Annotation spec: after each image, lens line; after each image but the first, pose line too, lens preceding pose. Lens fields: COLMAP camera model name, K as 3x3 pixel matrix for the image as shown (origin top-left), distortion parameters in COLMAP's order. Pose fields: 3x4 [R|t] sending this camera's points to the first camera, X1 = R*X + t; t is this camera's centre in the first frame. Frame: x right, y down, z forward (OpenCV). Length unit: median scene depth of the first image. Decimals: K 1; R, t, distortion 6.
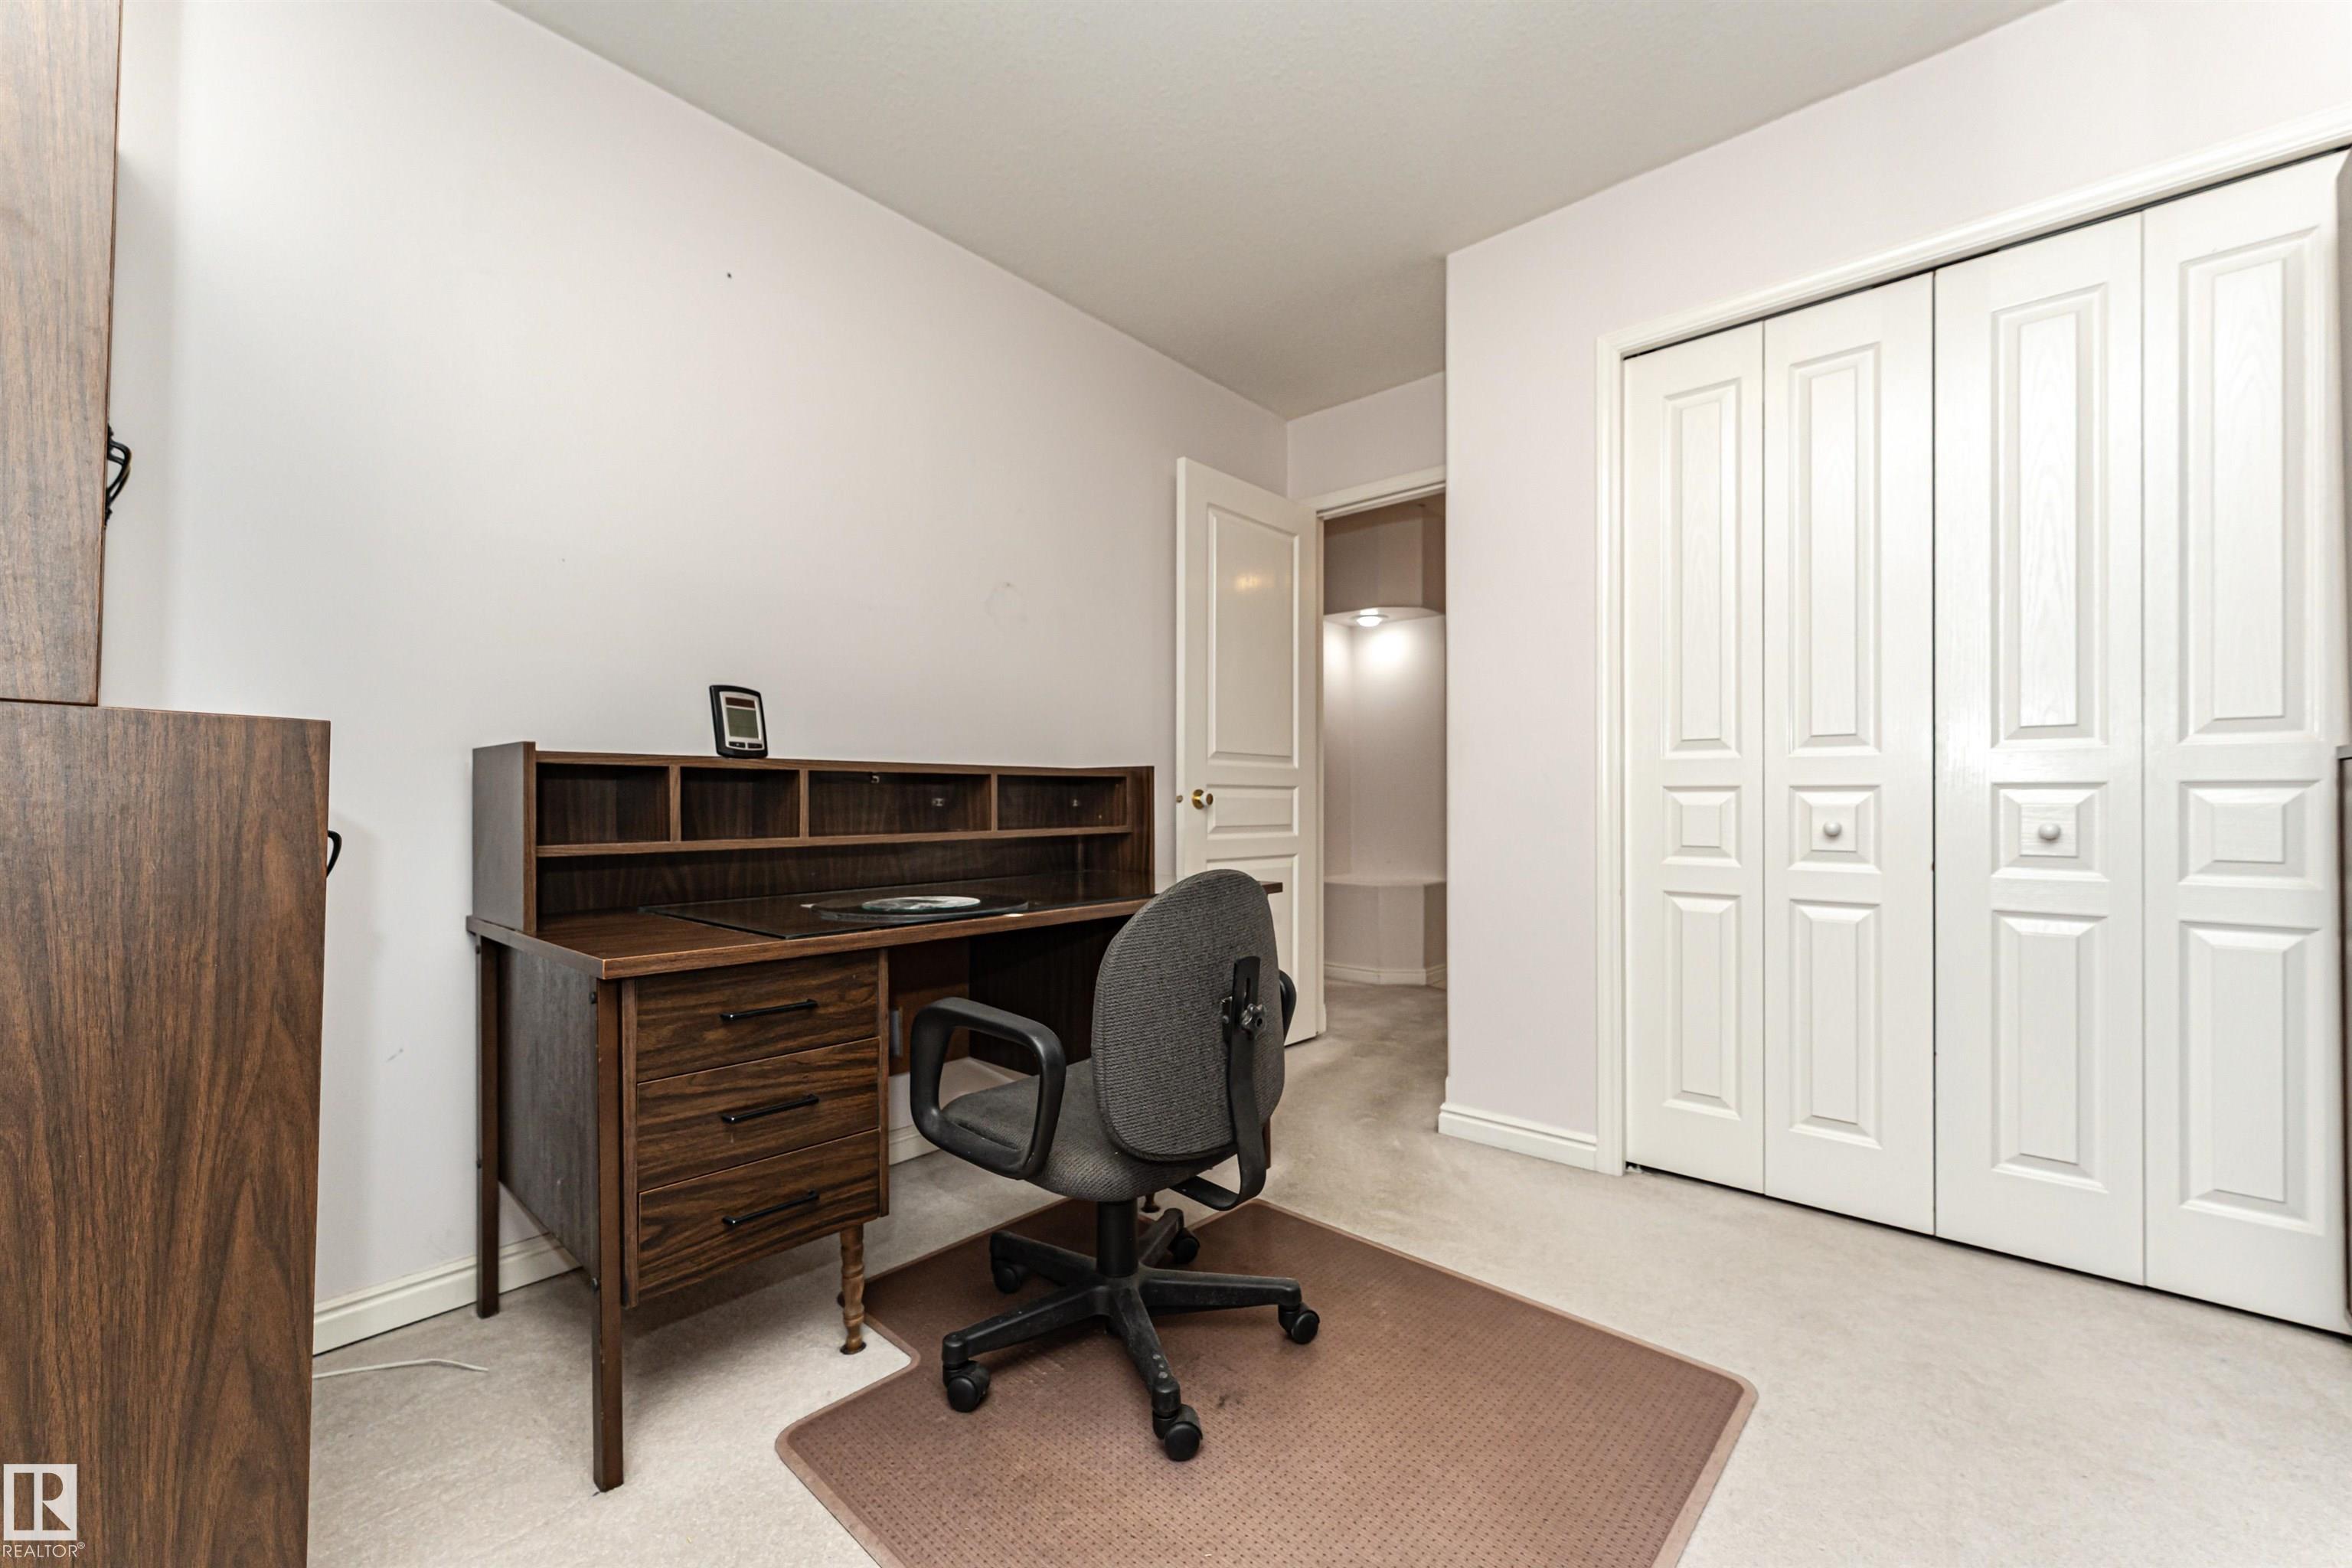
lens RADIAL K [[937.5, 0, 1171.5], [0, 937.5, 788.0], [0, 0, 1]] dist [0.000583, -0.000303]
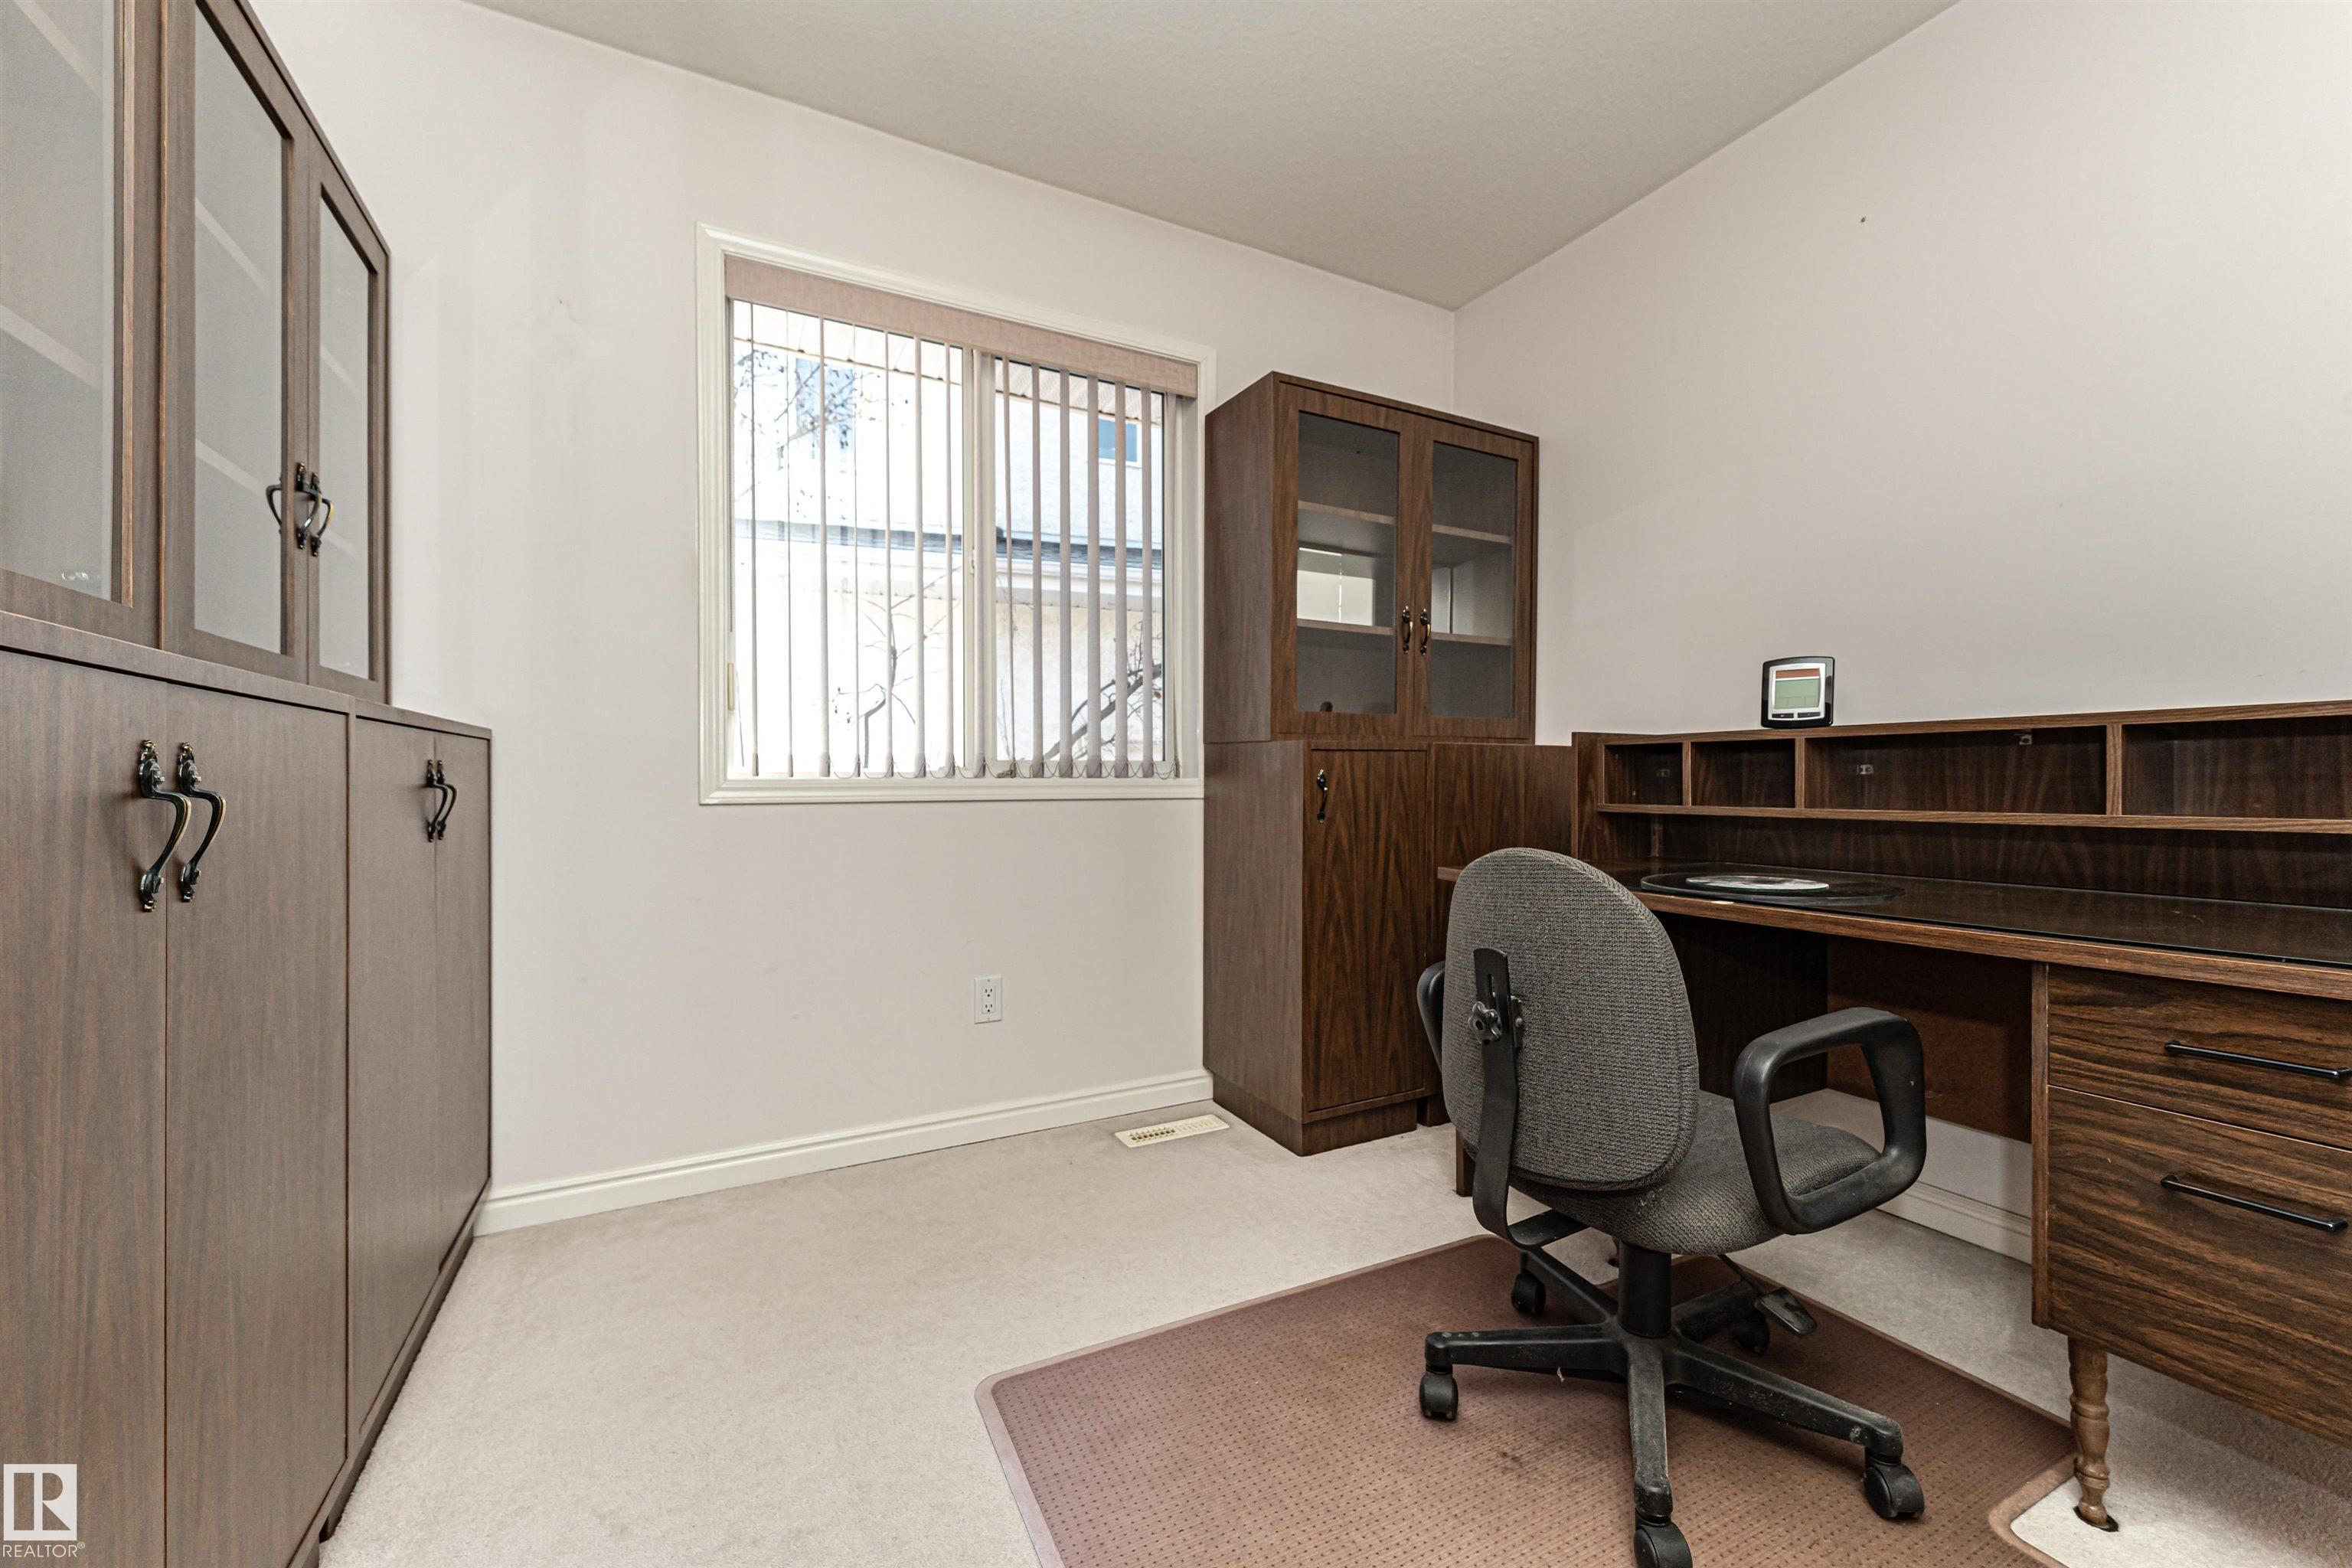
lens RADIAL K [[937.5, 0, 1171.5], [0, 937.5, 788.0], [0, 0, 1]] dist [0.000583, -0.000303]
pose [[-0.345025, 0.017883, -0.938423, 0.725636], [0.026037, 0.999616, 0.009477, 0.005766], [0.938232, -0.021164, -0.345358, 0.717861]]
